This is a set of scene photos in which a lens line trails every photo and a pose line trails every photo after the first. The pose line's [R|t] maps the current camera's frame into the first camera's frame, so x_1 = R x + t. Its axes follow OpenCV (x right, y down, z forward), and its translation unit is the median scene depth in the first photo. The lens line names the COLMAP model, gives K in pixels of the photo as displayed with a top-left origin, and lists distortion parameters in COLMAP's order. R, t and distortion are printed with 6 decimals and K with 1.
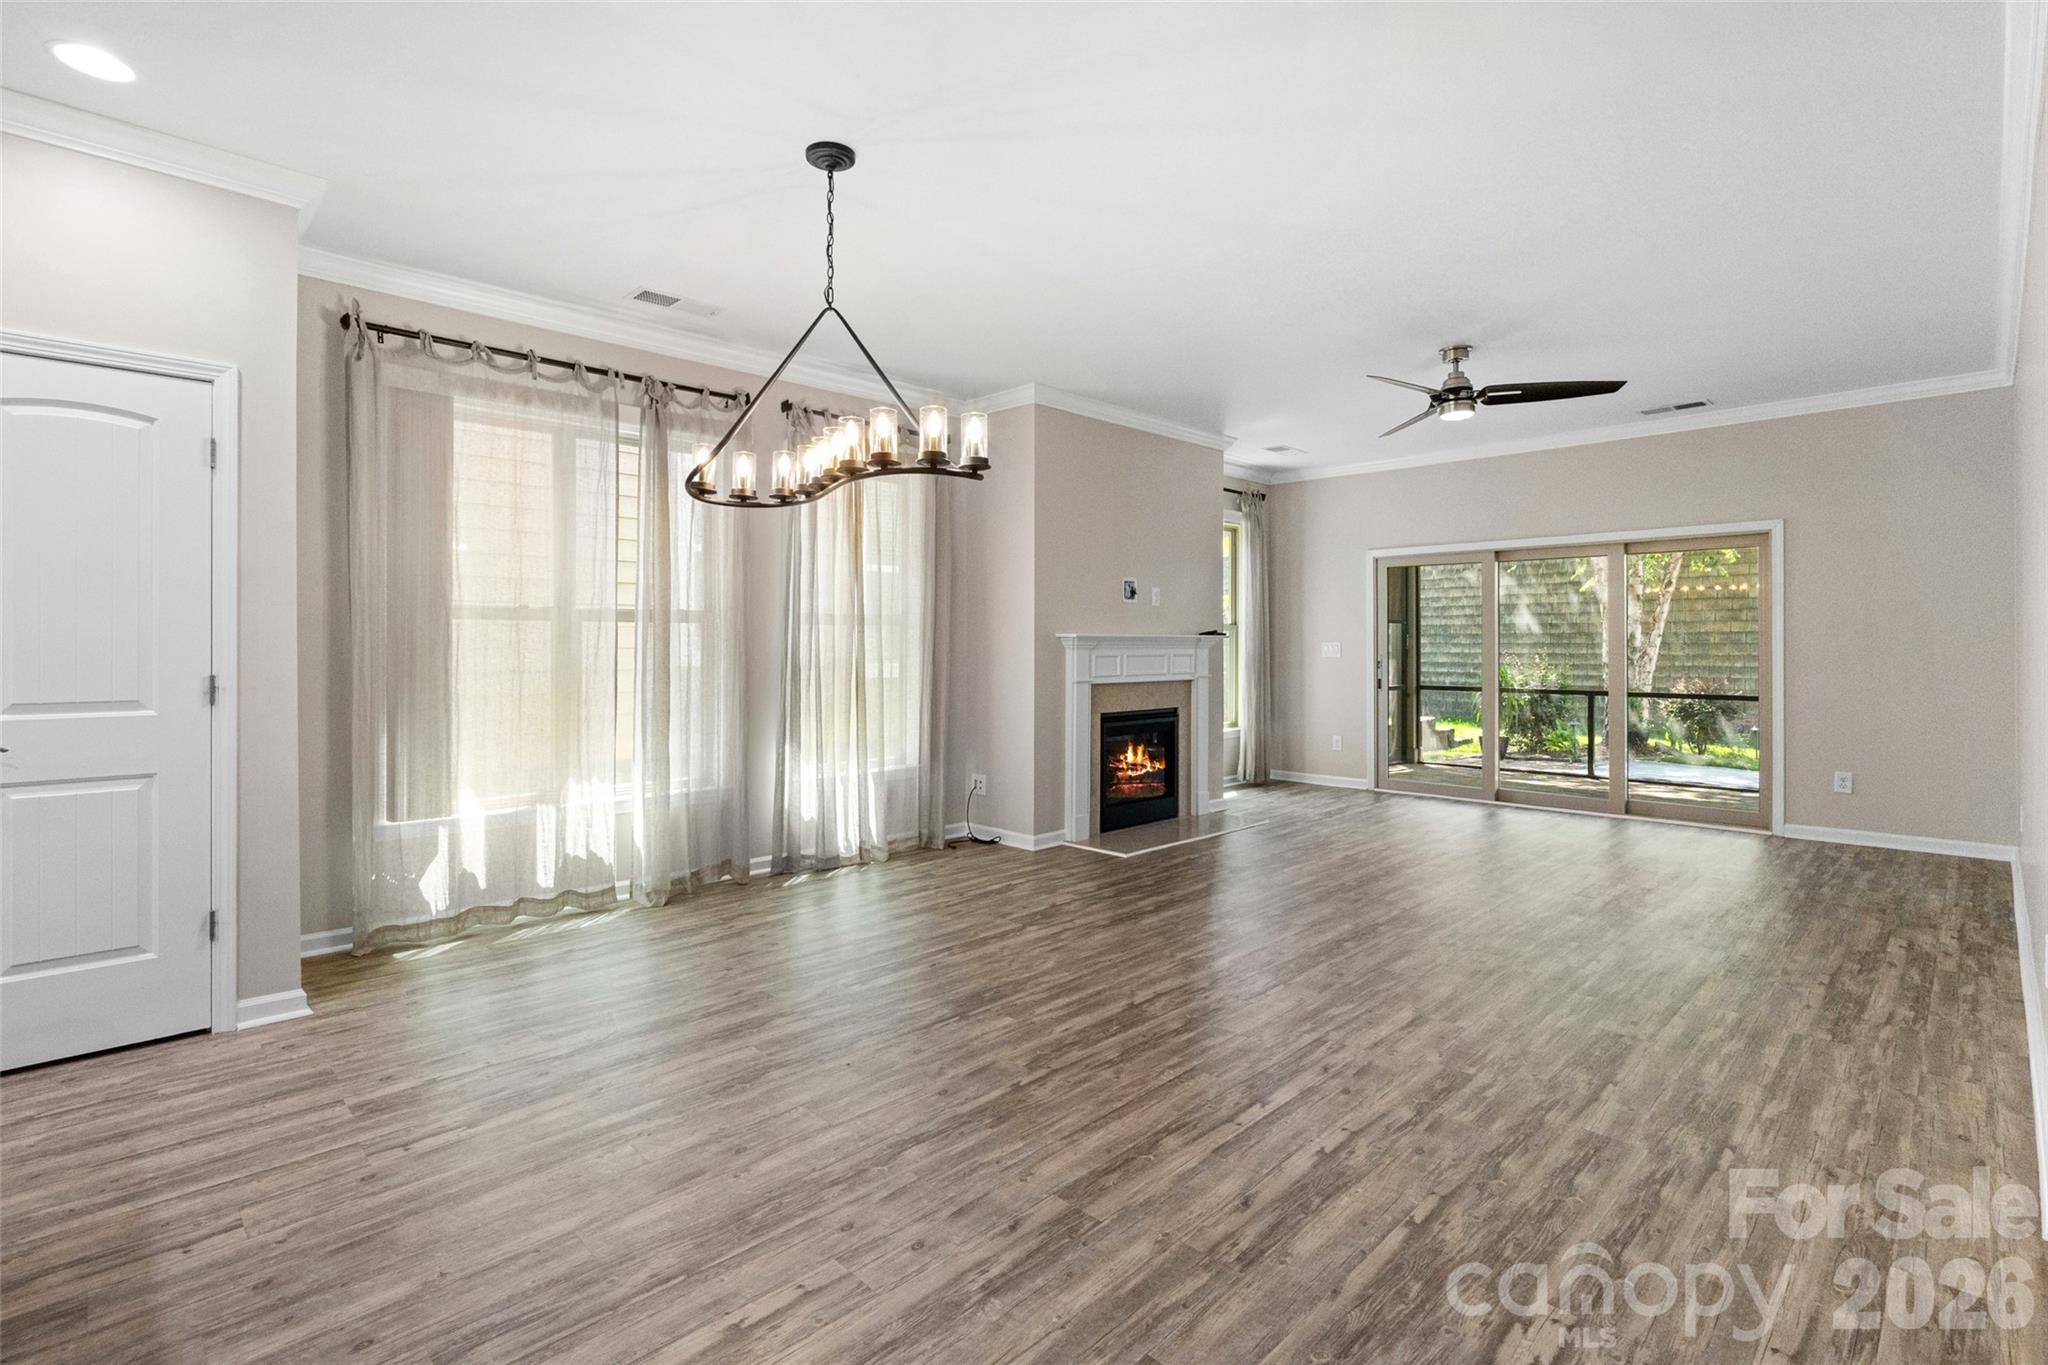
lens RADIAL K [[958.1, 0, 1025.0], [0, 958.1, 640.6], [0, 0, 1]] dist [-0.007166, 0.000004]
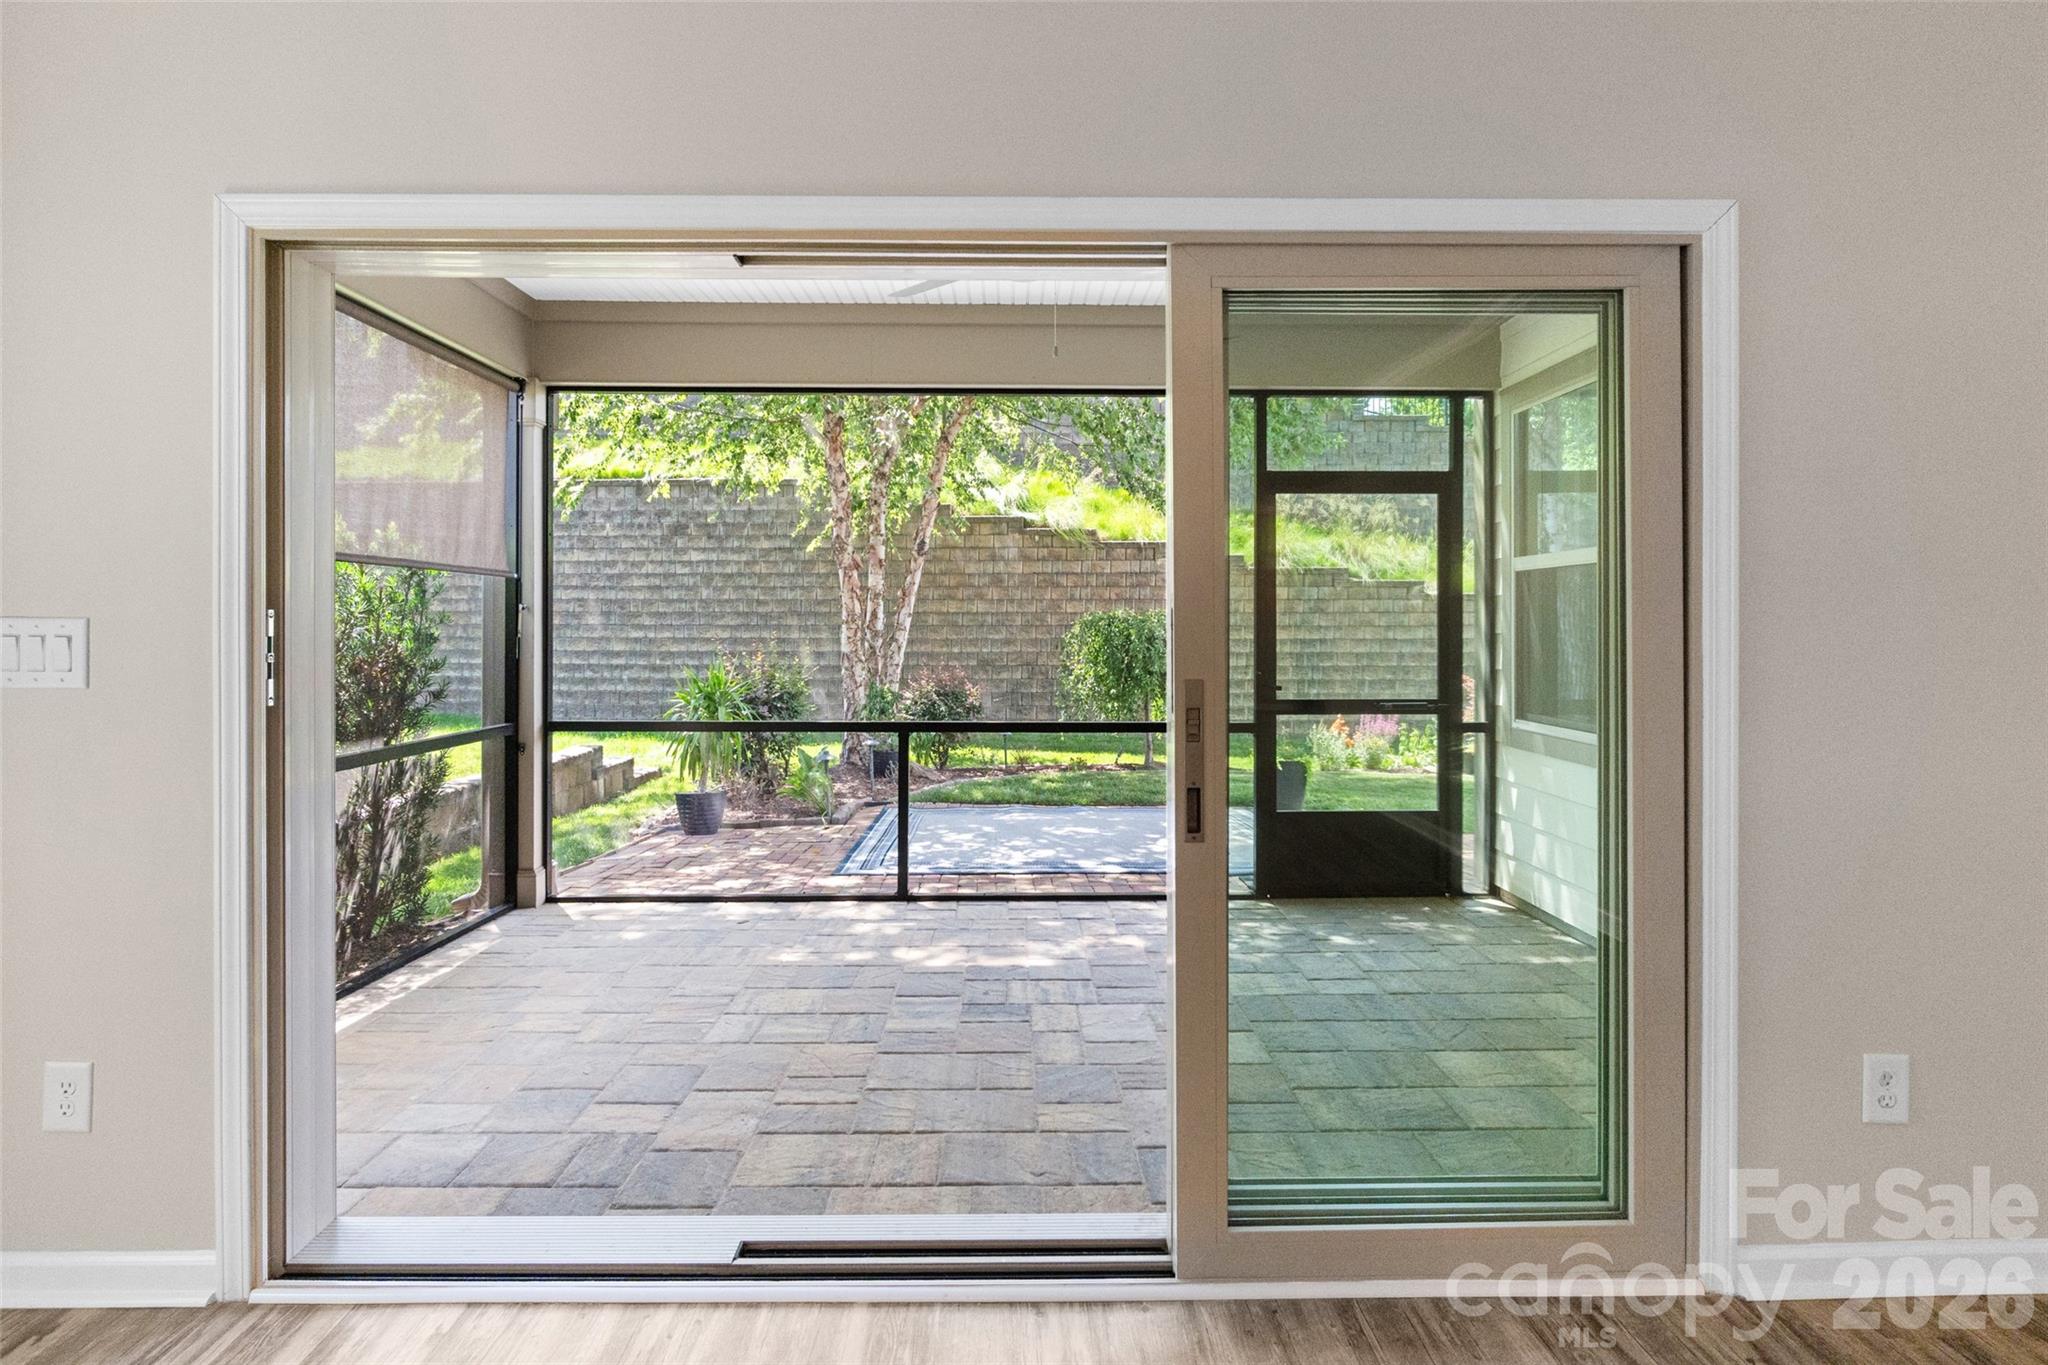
lens RADIAL K [[965.1, 0, 1020.2], [0, 965.1, 625.0], [0, 0, 1]] dist [-0.008648, 0.000439]
pose [[0.696835, 0.001888, 0.717229, 0.562862], [-0.003816, 0.999992, 0.001076, 0.004671], [-0.717221, -0.003487, 0.696837, 1.234425]]
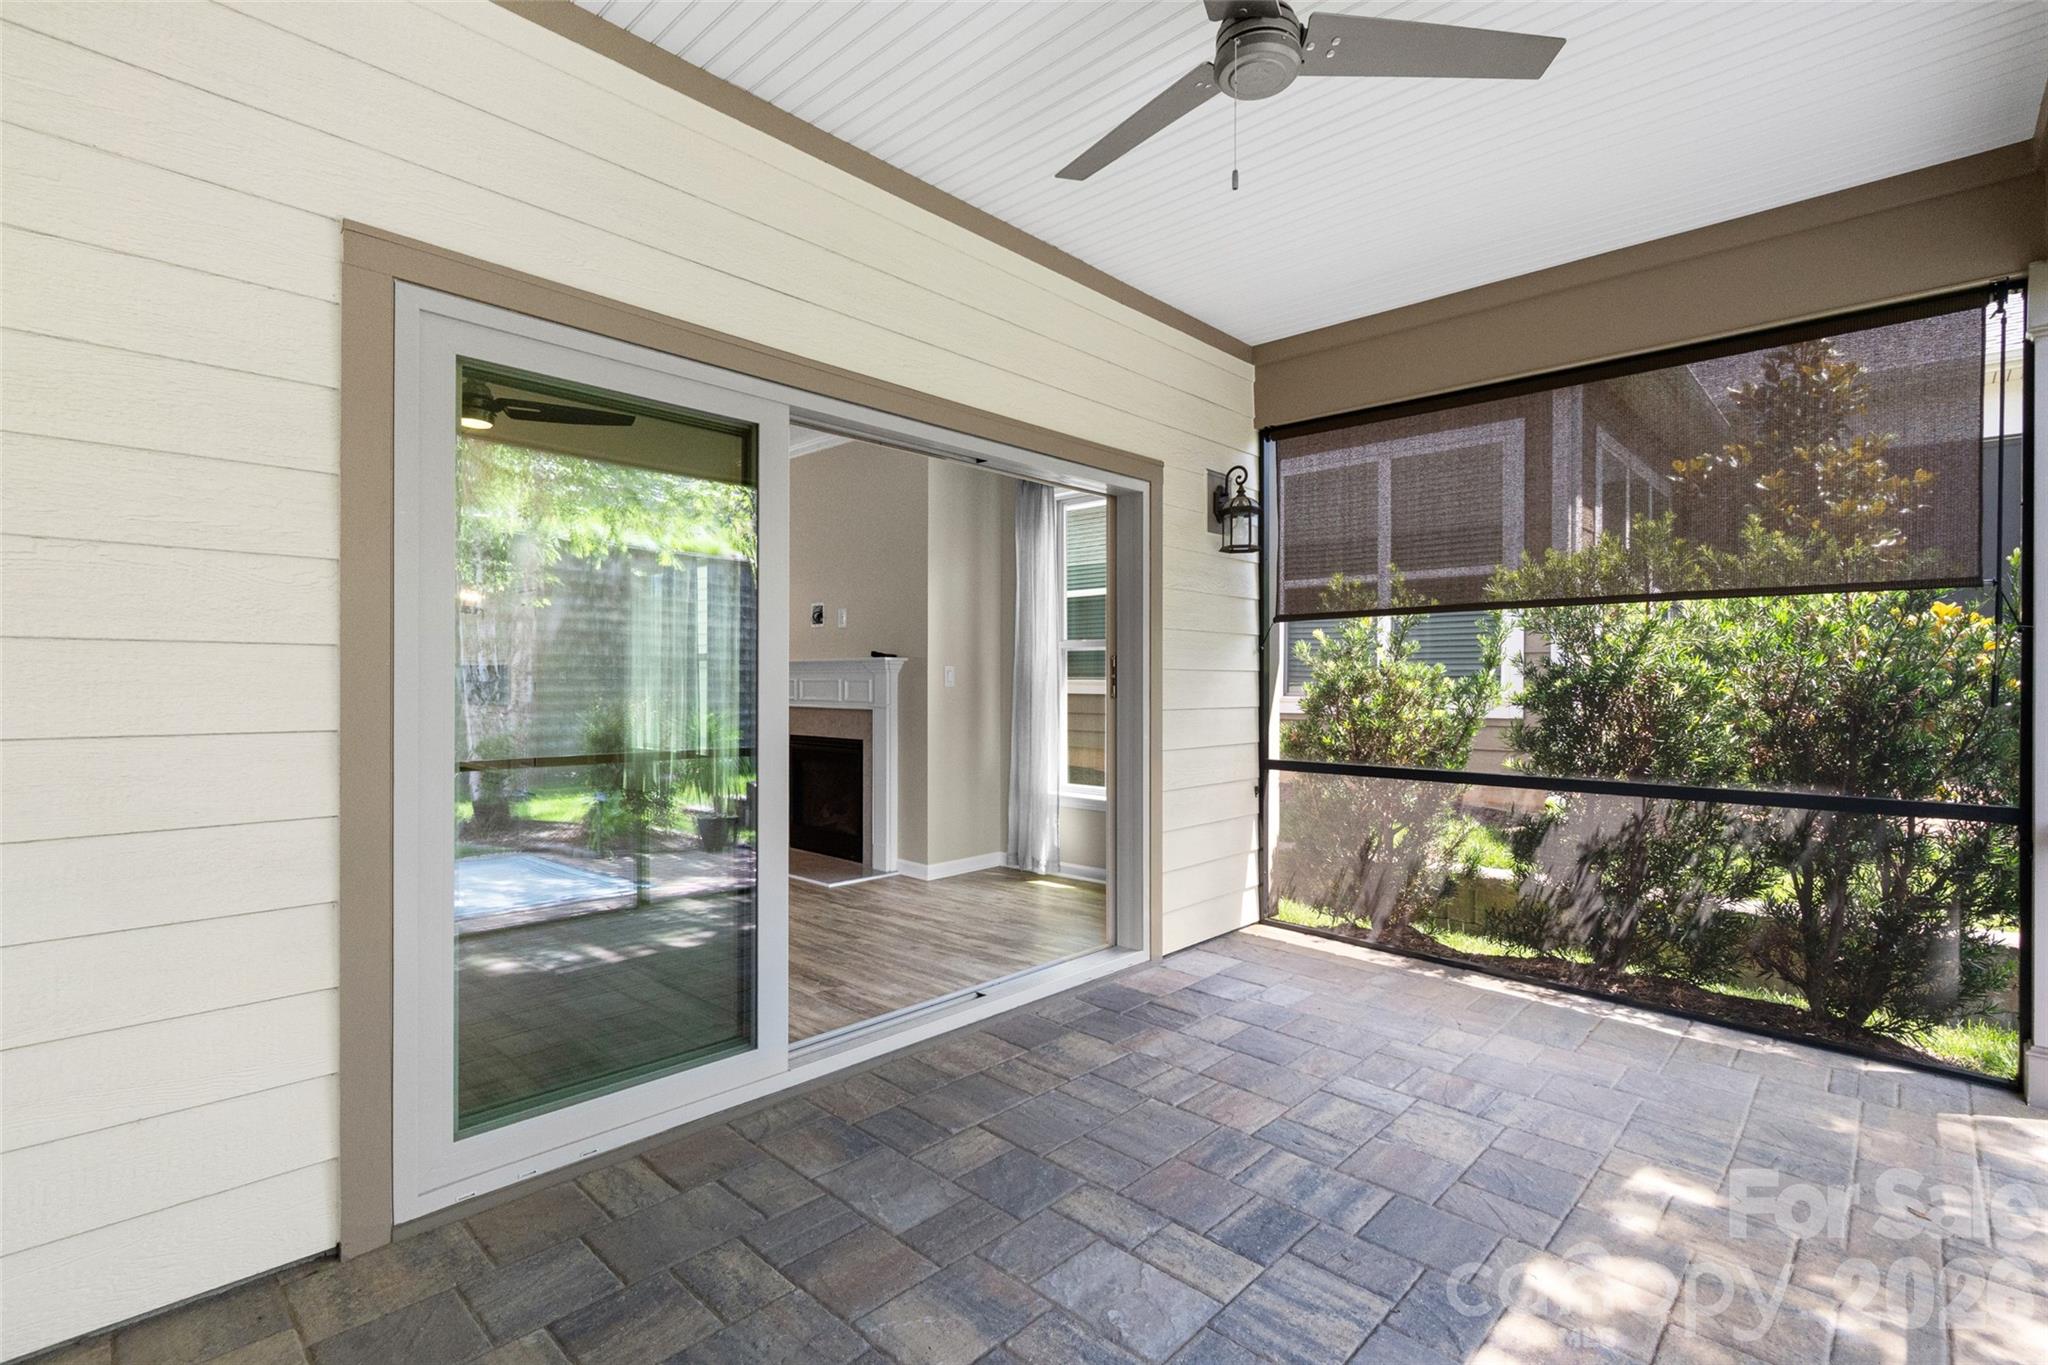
lens RADIAL K [[947.8, 0, 1026.7], [0, 947.8, 679.3], [0, 0, 1]] dist [-0.012987, -0.000195]
pose [[0.039629, -0.004240, -0.999205, 1.491777], [-0.000435, 0.999991, -0.004260, 0.024553], [0.999214, 0.000603, 0.039627, 1.598299]]
